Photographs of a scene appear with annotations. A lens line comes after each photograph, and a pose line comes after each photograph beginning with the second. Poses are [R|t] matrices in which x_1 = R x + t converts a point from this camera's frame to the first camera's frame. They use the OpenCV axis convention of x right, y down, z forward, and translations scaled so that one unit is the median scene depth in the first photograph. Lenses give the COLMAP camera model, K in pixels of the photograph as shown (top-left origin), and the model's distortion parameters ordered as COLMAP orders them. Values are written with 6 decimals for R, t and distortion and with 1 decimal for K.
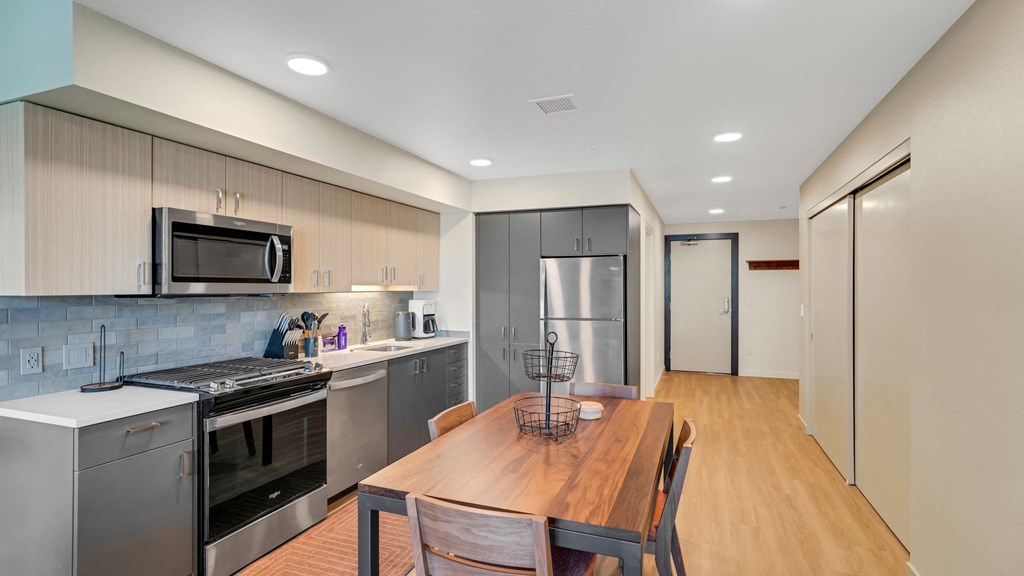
lens RADIAL K [[486.2, 0, 513.6], [0, 486.2, 285.6], [0, 0, 1]] dist [-0.018229, -0.000205]
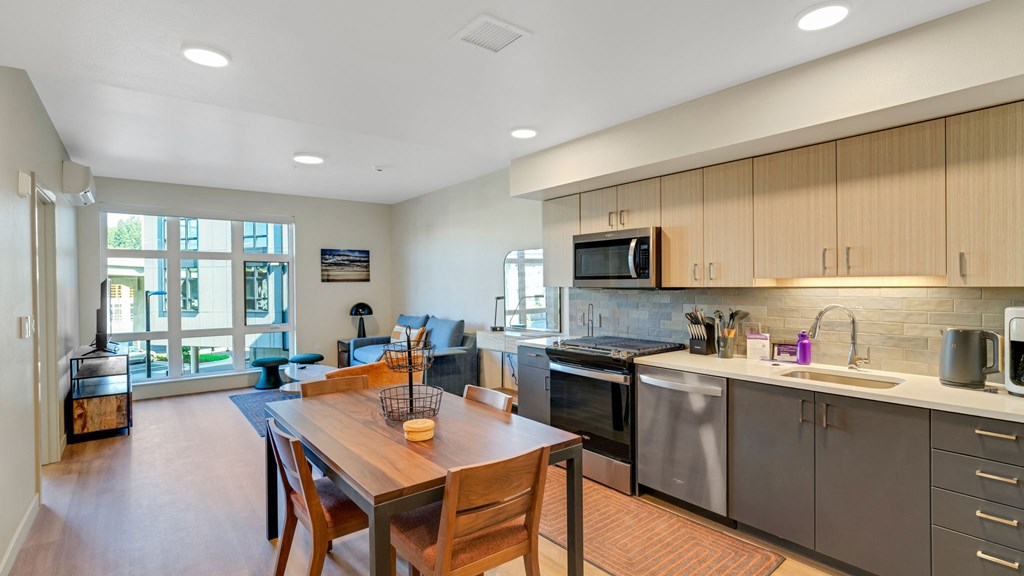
lens RADIAL K [[486.2, 0, 513.6], [0, 486.2, 285.6], [0, 0, 1]] dist [-0.018229, -0.000205]
pose [[-0.506097, 0.006563, -0.862452, 0.659030], [0.010889, 0.999940, 0.001220, 0.006572], [0.862408, -0.008774, -0.506138, 1.299509]]
